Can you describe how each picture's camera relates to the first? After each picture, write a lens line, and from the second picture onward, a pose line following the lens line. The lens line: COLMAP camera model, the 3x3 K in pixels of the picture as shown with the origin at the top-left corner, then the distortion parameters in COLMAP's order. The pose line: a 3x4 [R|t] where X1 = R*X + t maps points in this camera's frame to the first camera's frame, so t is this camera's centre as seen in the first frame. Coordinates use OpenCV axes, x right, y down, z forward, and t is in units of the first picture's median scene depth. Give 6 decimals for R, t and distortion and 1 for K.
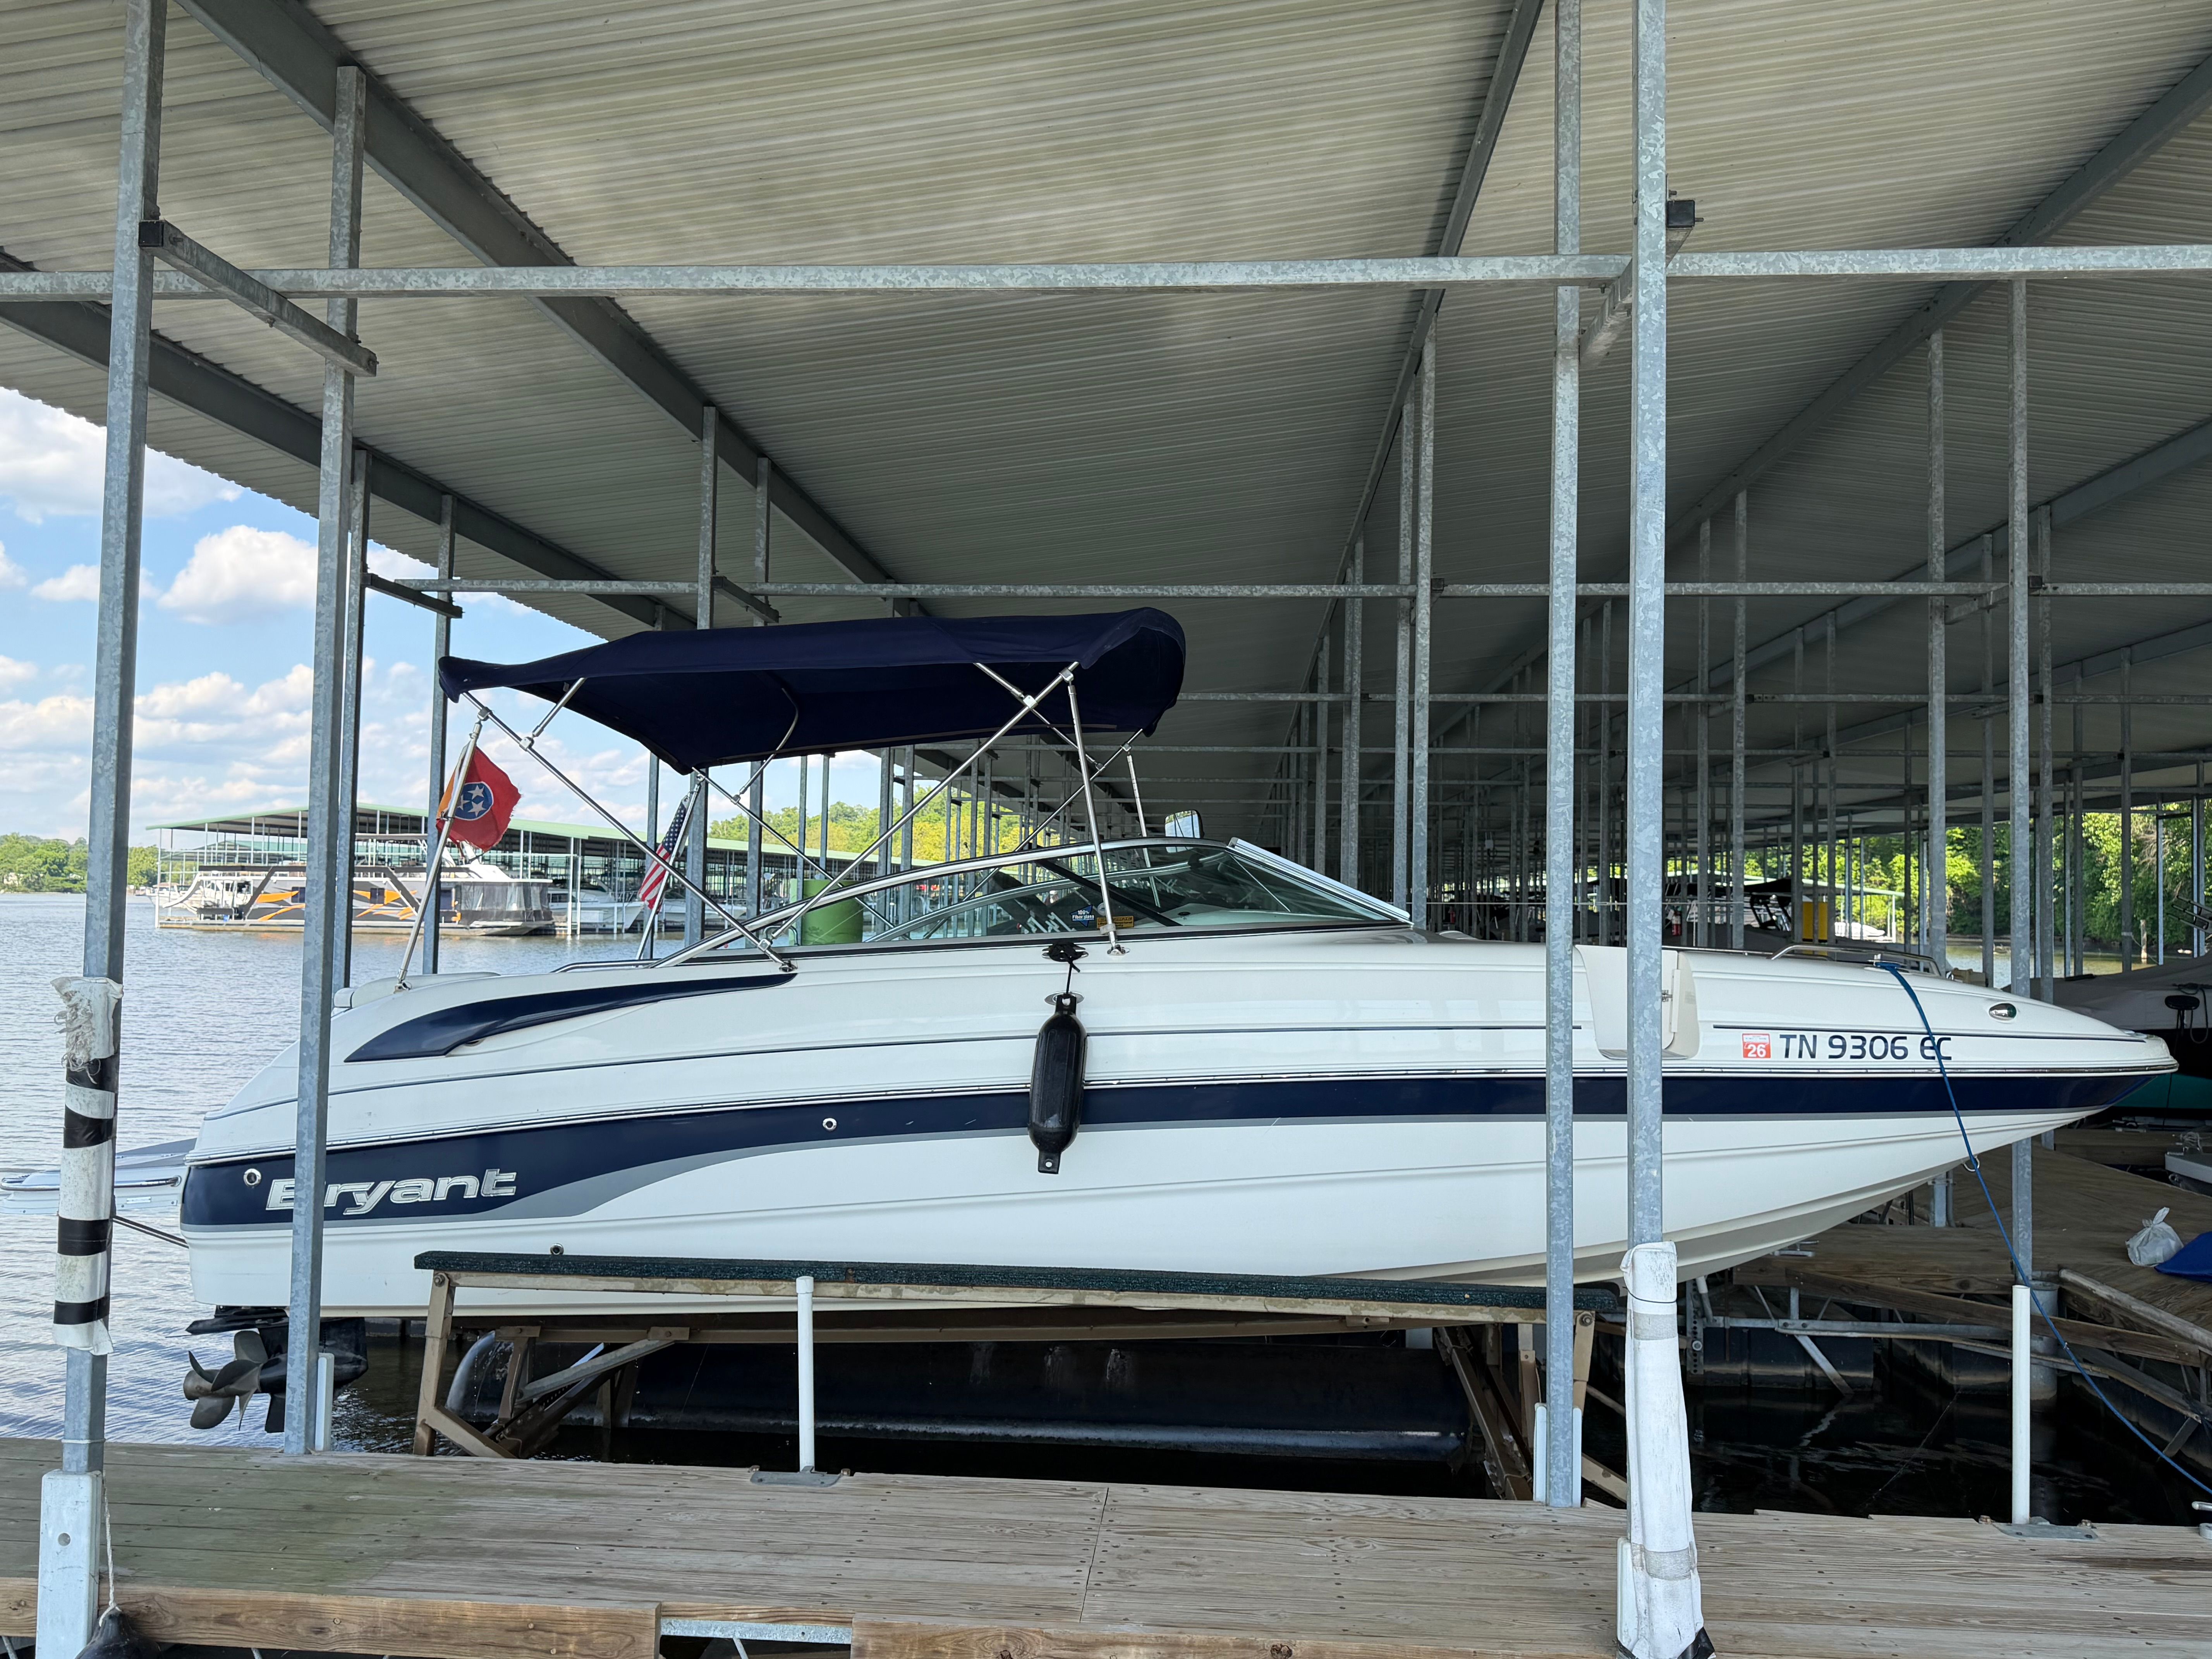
lens RADIAL K [[1844.8, 0, 1106.0], [0, 1844.8, 829.5], [0, 0, 1]] dist [0.053084, -0.052182]
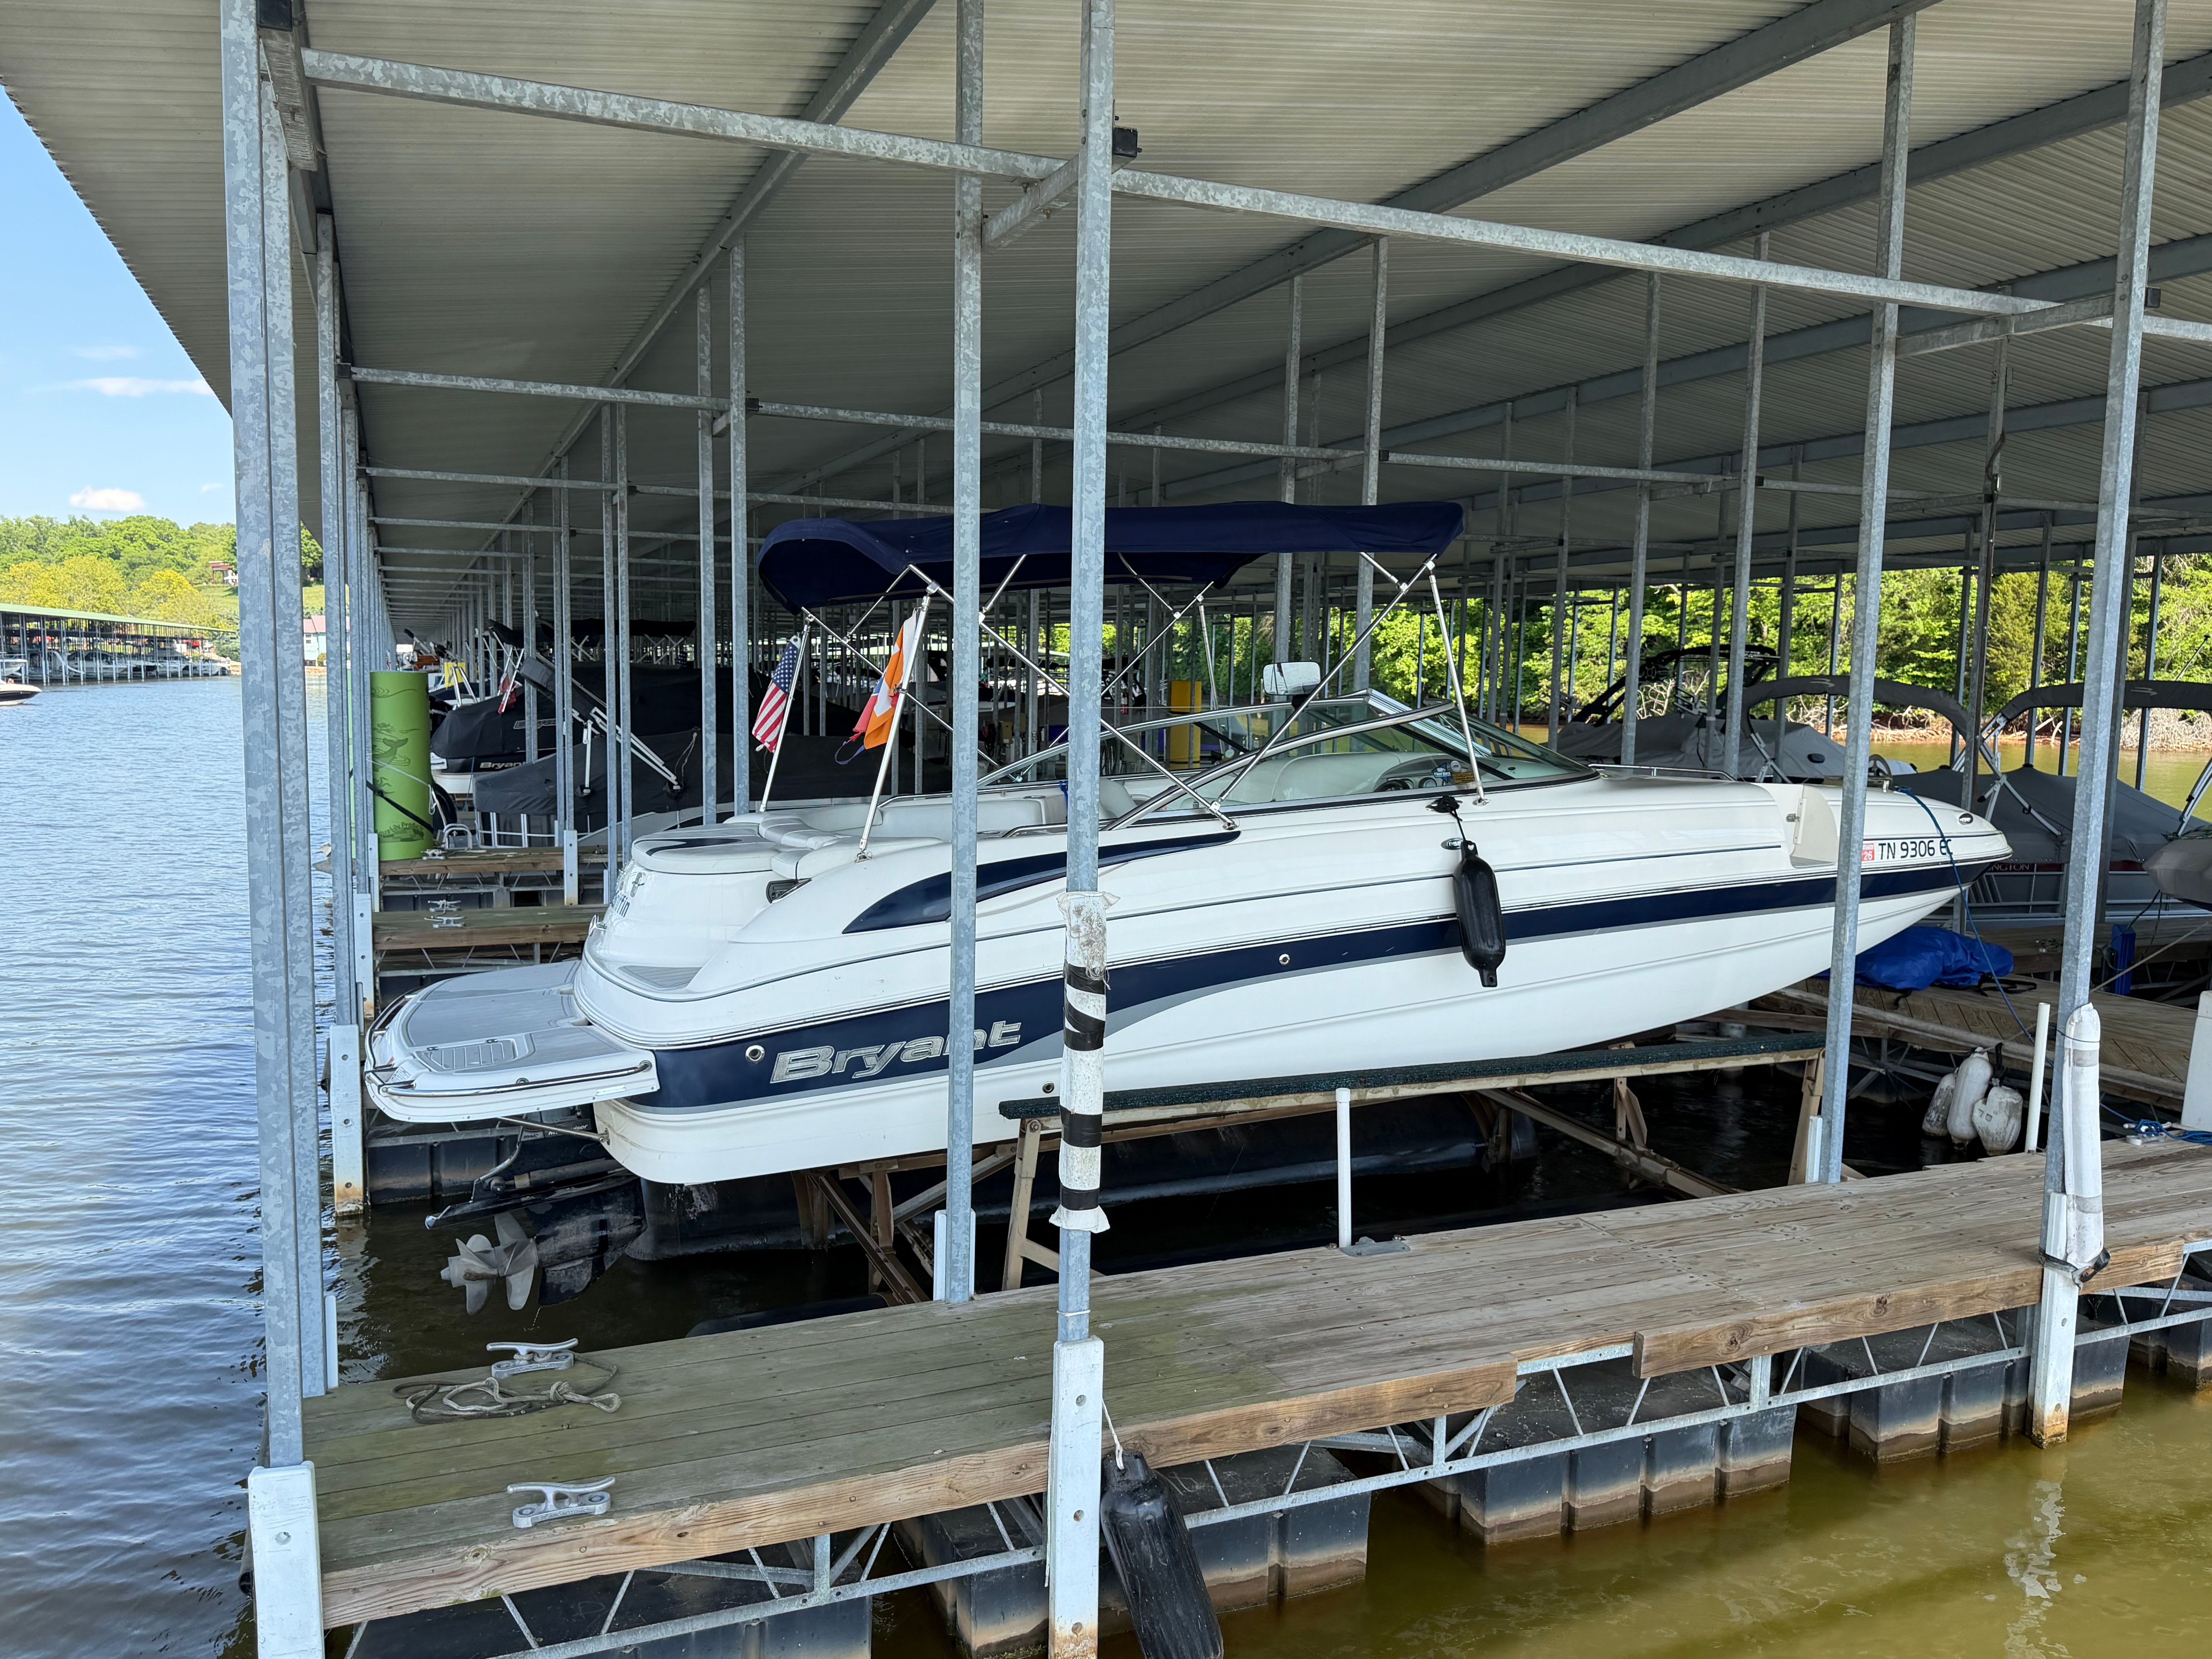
lens RADIAL K [[1635.1, 0, 1112.9], [0, 1635.1, 817.7], [0, 0, 1]] dist [0.038211, -0.005537]
pose [[0.886057, -0.038134, 0.462004, -0.748953], [-0.011947, 0.994401, 0.104991, -0.037336], [-0.463422, -0.098547, 0.880641, 0.154796]]
